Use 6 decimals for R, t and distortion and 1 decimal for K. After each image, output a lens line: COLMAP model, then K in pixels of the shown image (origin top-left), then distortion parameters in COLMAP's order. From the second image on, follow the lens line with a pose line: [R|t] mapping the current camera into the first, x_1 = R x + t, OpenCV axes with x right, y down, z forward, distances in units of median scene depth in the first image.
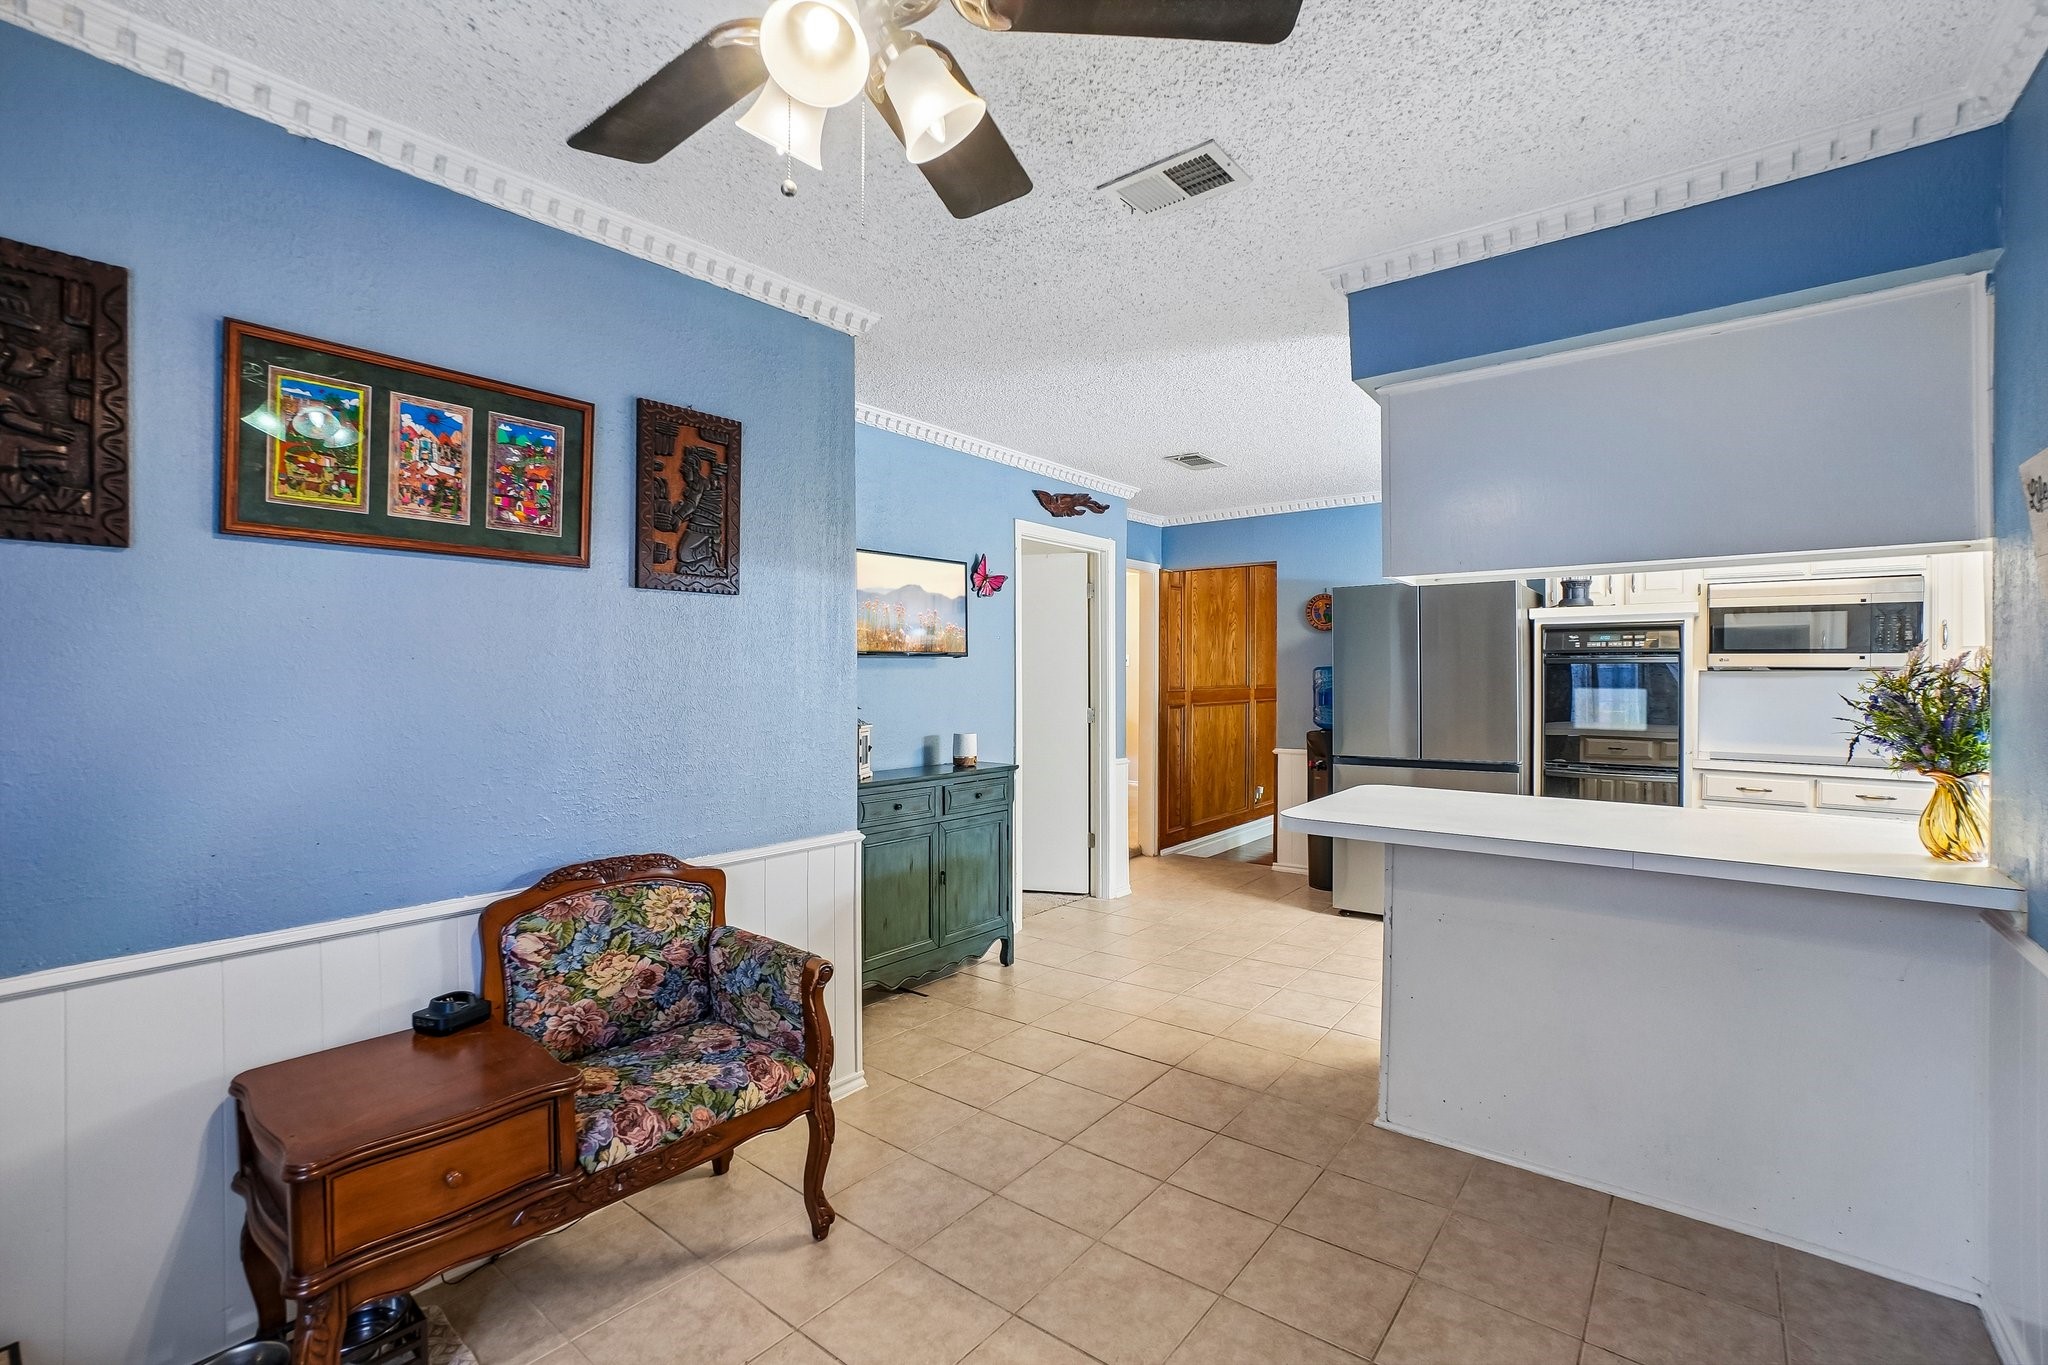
lens RADIAL K [[914.9, 0, 1003.4], [0, 914.9, 675.9], [0, 0, 1]] dist [-0.056339, 0.015350]
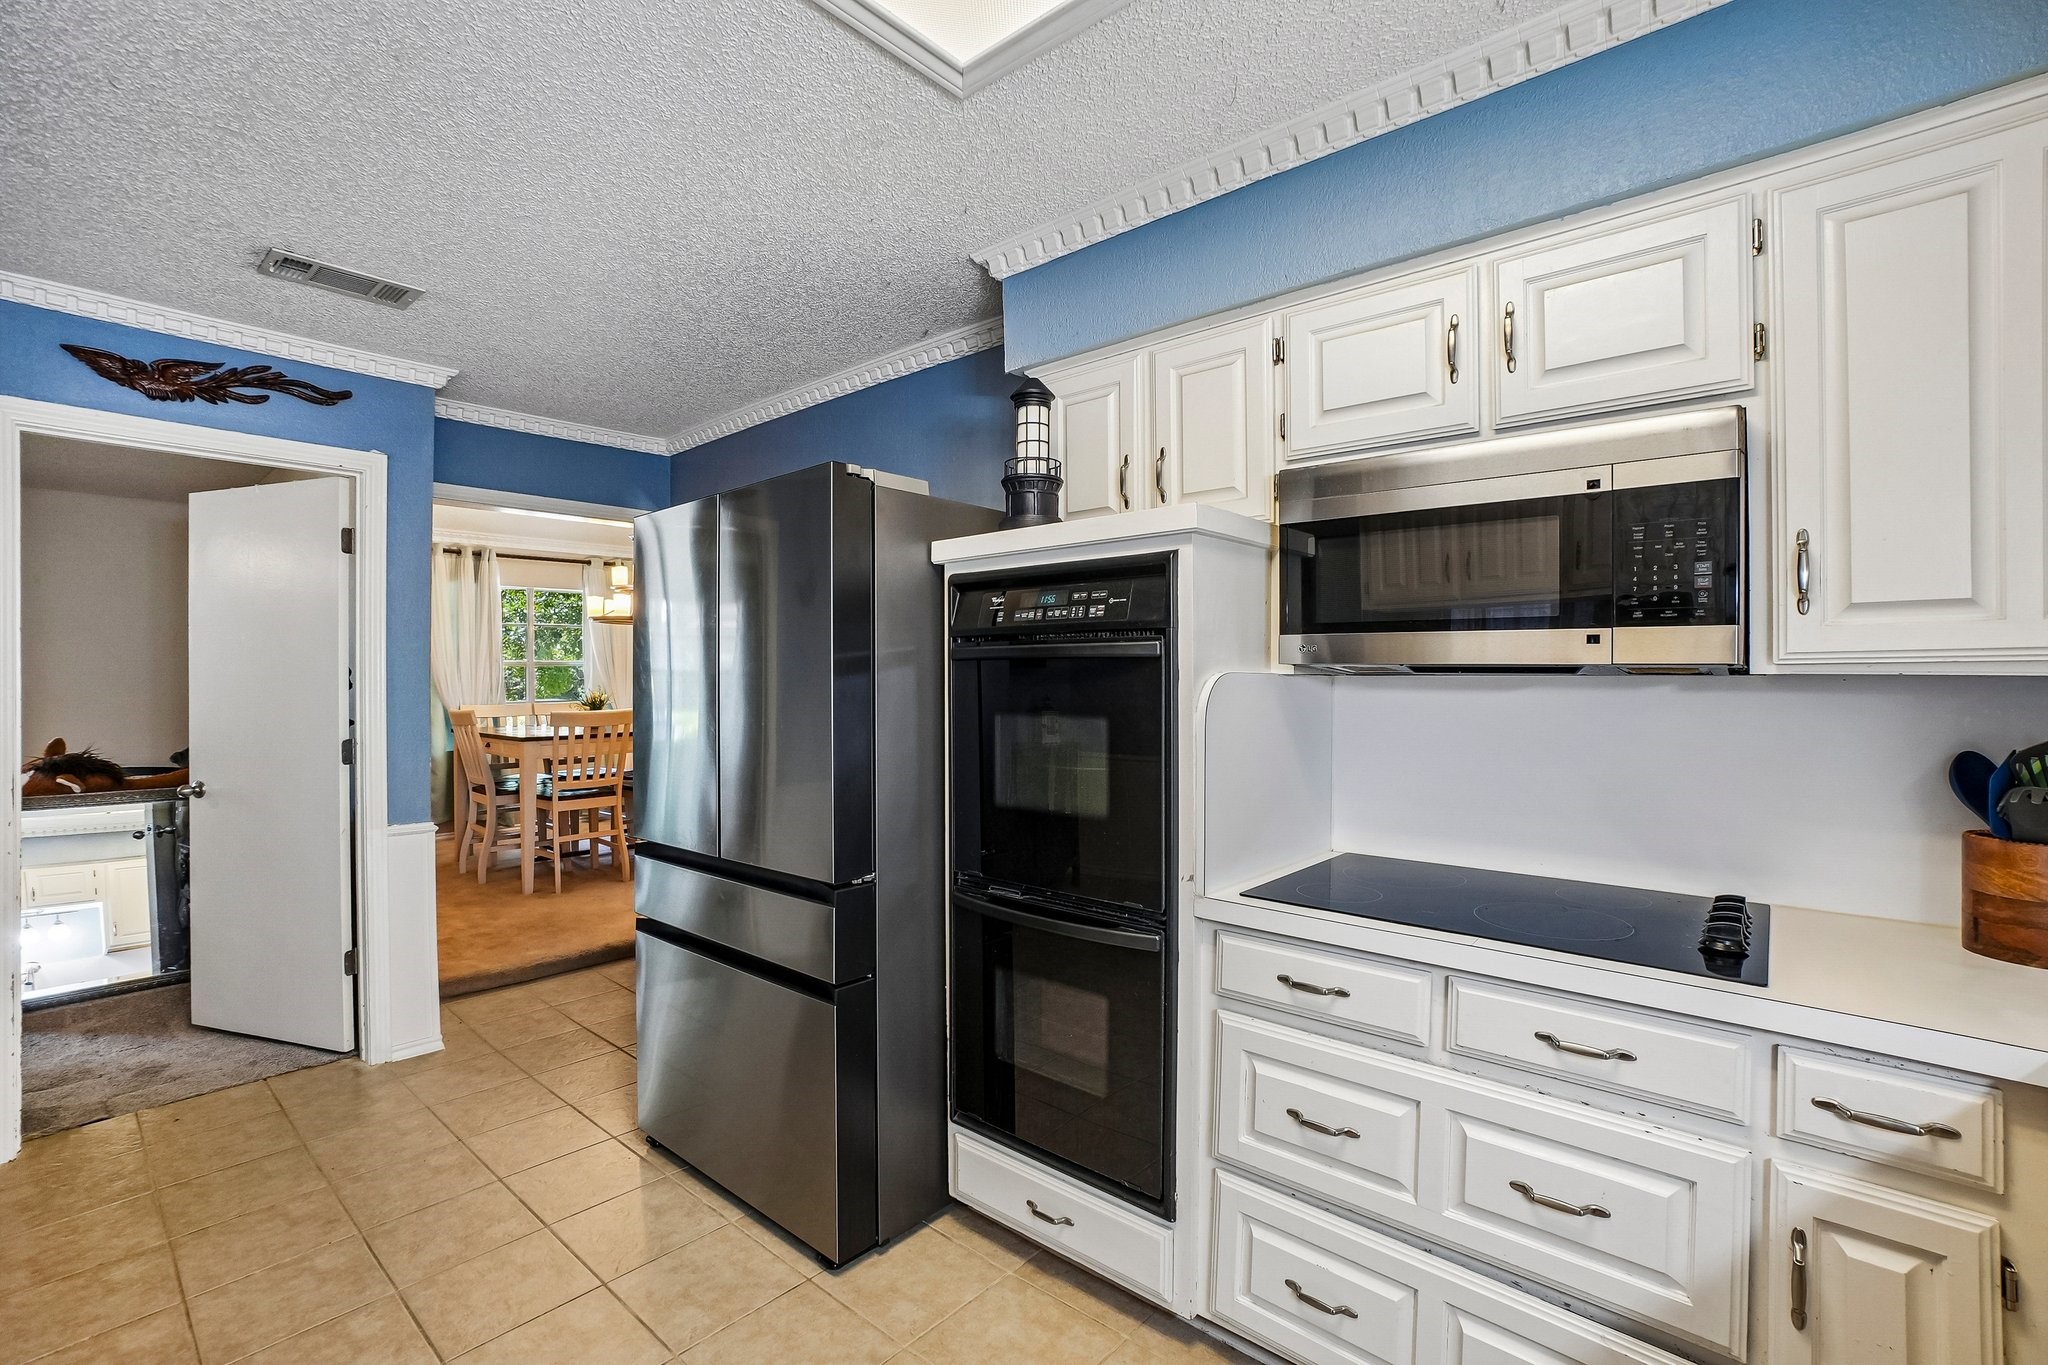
lens RADIAL K [[914.9, 0, 1003.0], [0, 914.9, 662.5], [0, 0, 1]] dist [-0.056339, 0.015350]
pose [[0.998699, -0.002309, -0.050936, 0.684923], [0.001789, 0.999946, -0.010261, -0.007436], [0.050957, 0.010156, 0.998649, 0.561556]]
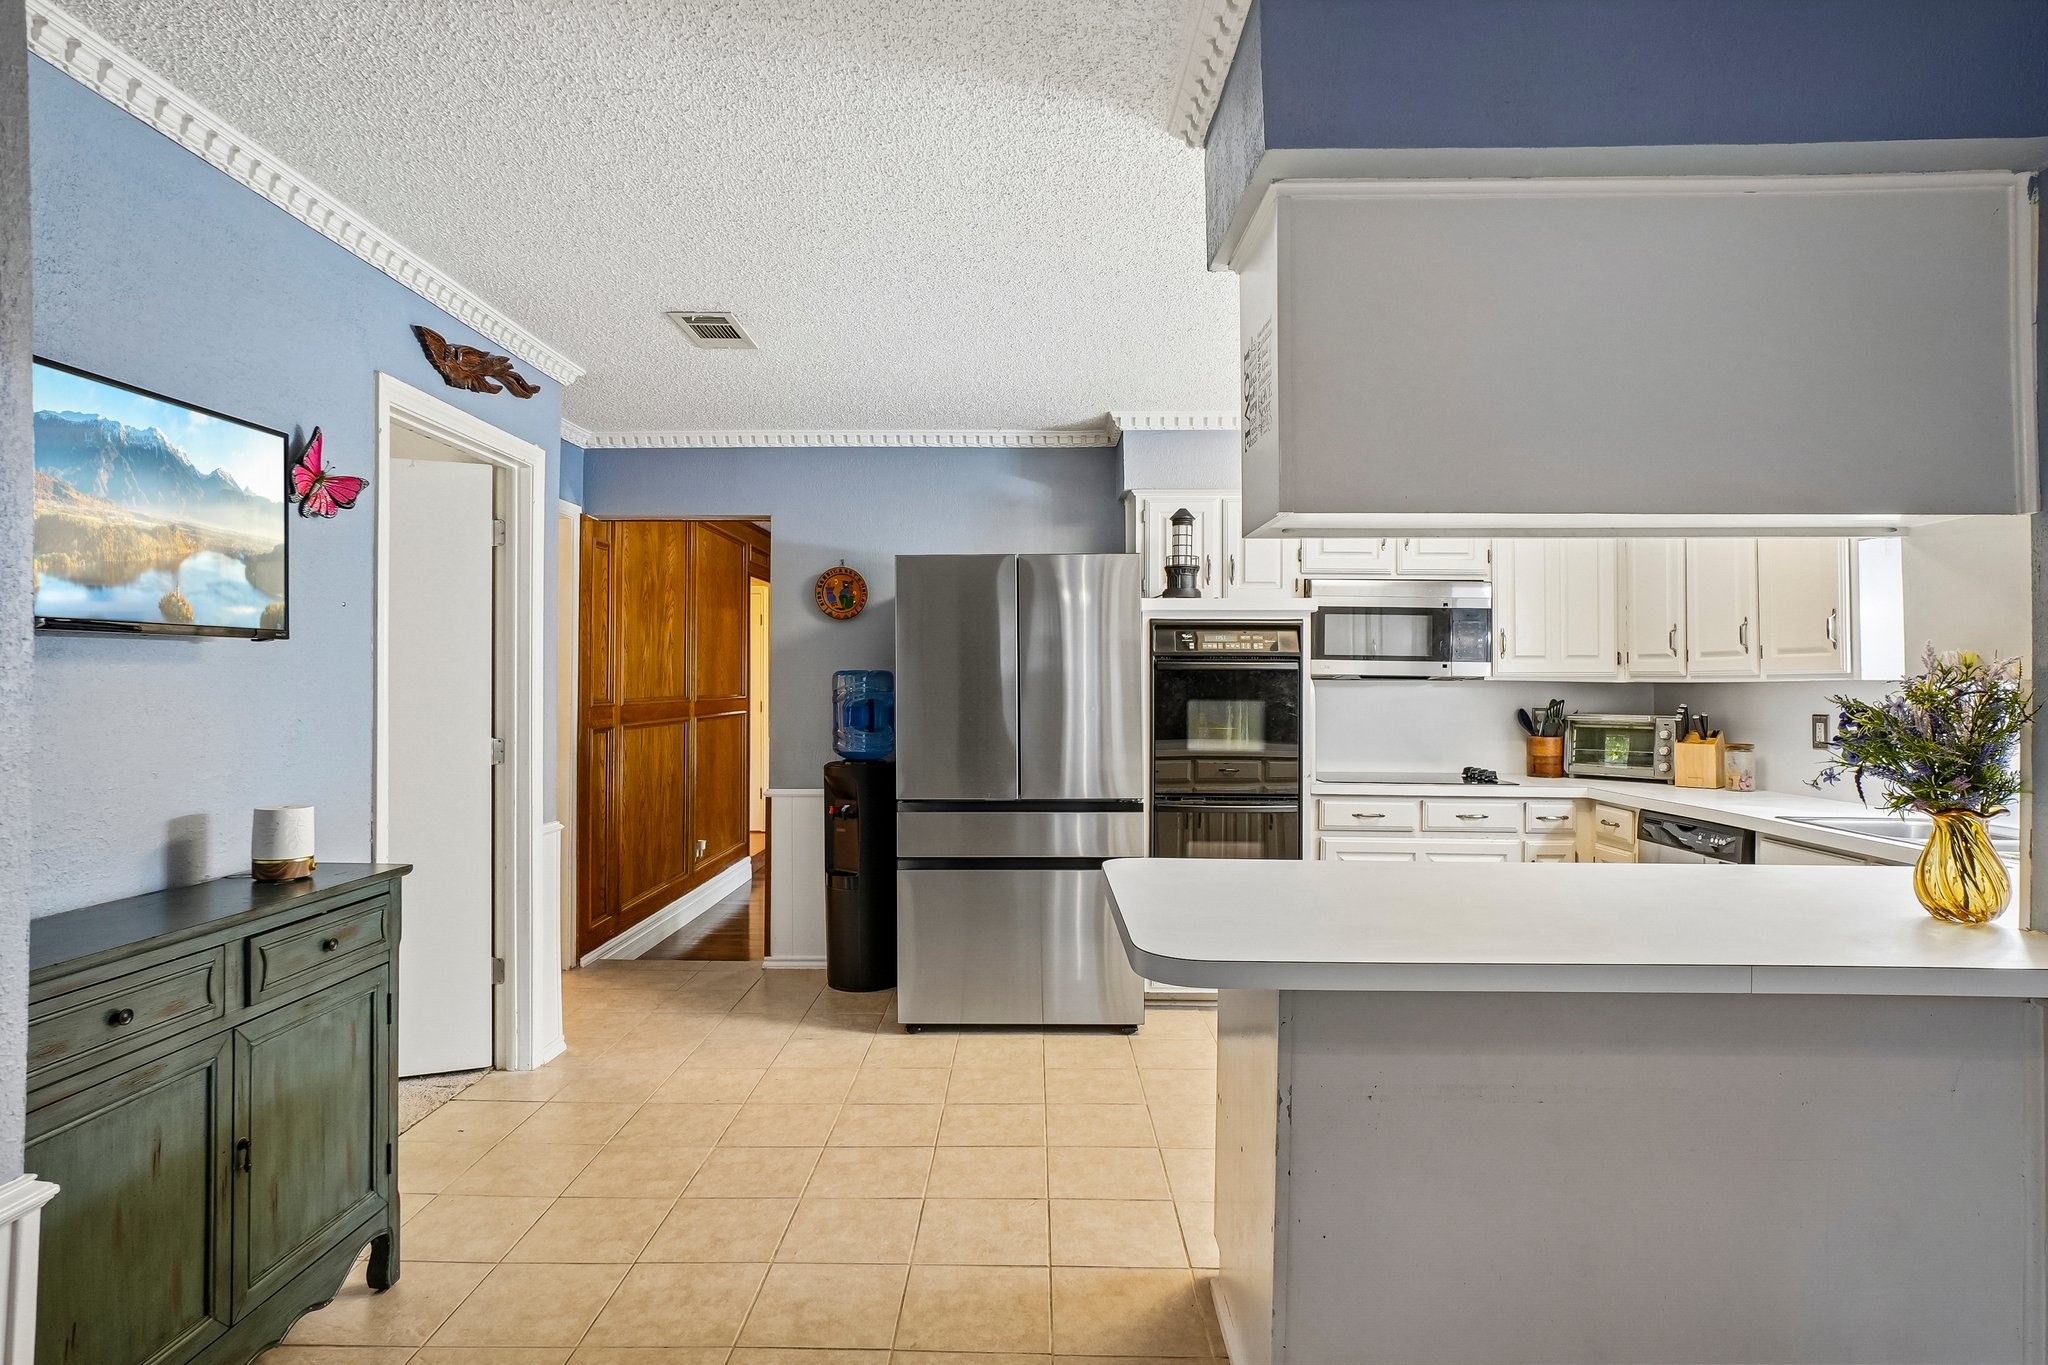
lens RADIAL K [[1099.9, 0, 1021.3], [0, 1099.9, 675.2], [0, 0, 1]] dist [-0.013592, 0.007368]
pose [[0.791628, 0.007866, 0.610952, -0.080517], [-0.003593, 0.999960, -0.008218, 0.000099], [-0.610992, 0.004310, 0.791625, 0.325717]]
